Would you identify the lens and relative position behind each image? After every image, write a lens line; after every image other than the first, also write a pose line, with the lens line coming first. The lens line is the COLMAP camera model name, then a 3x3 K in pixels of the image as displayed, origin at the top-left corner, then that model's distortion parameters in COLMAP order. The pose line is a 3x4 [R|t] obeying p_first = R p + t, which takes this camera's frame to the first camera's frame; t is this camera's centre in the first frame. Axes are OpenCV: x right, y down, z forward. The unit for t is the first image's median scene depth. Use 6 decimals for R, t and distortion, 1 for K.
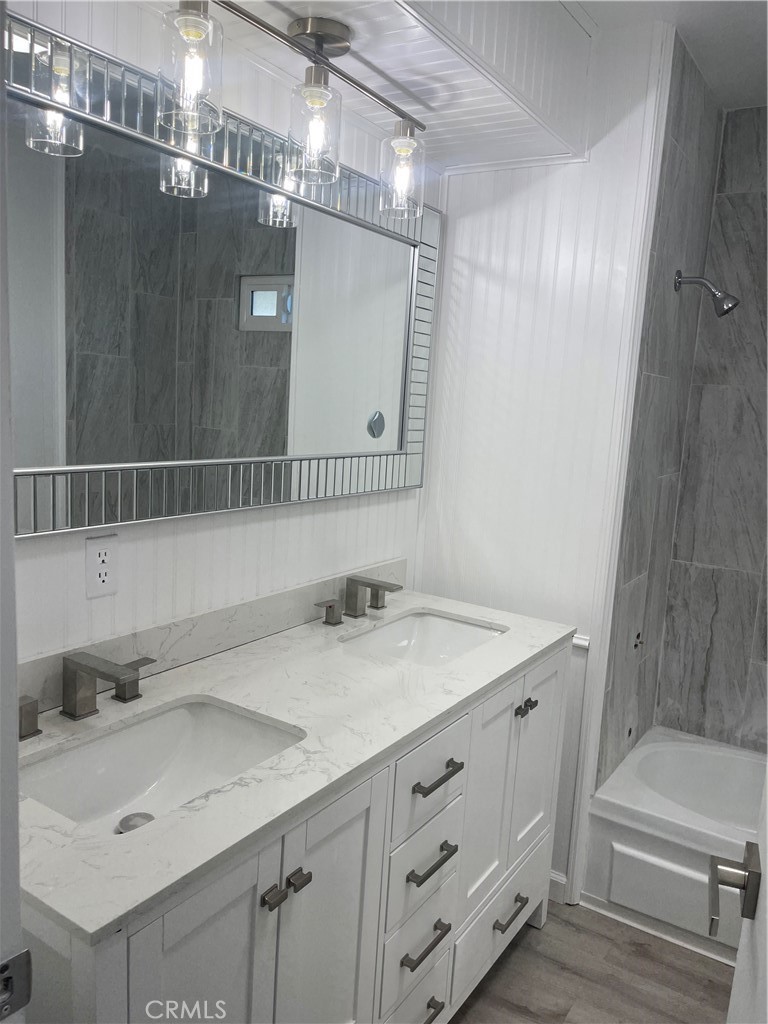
lens RADIAL K [[775.3, 0, 377.1], [0, 775.3, 524.0], [0, 0, 1]] dist [0.049335, -0.070261]
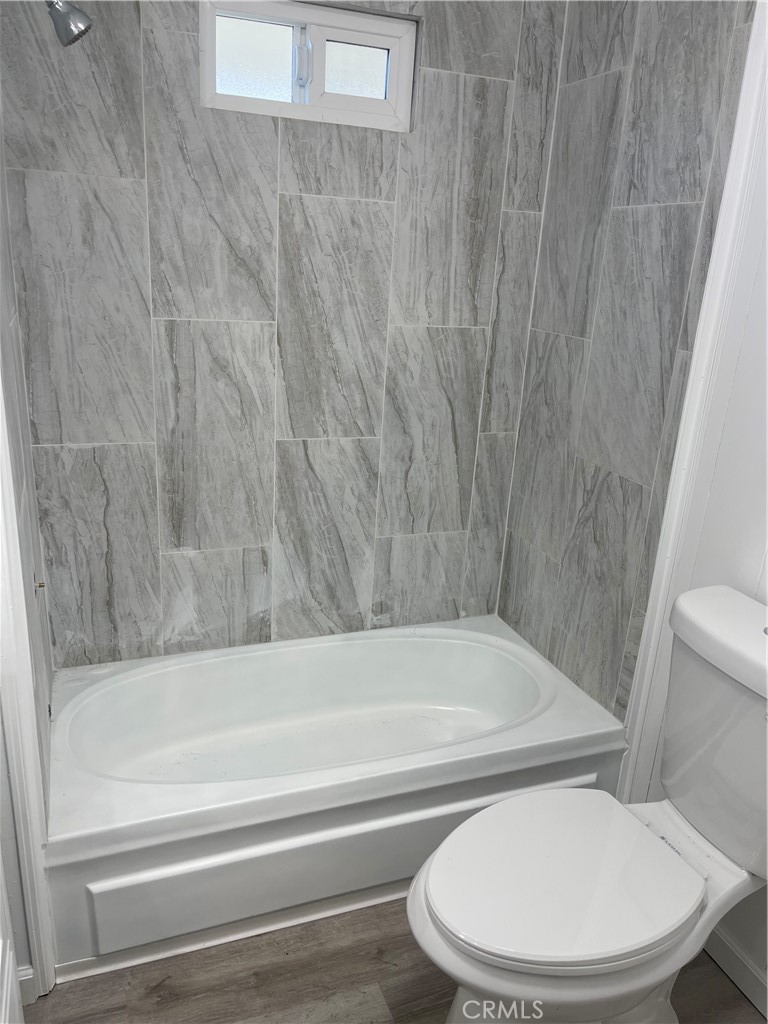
lens RADIAL K [[775.3, 0, 377.1], [0, 775.3, 524.0], [0, 0, 1]] dist [0.049335, -0.070261]
pose [[0.587542, -0.284049, 0.757701, 0.018994], [0.103738, 0.955079, 0.277601, -0.047897], [-0.802516, -0.084499, 0.590616, 0.358351]]
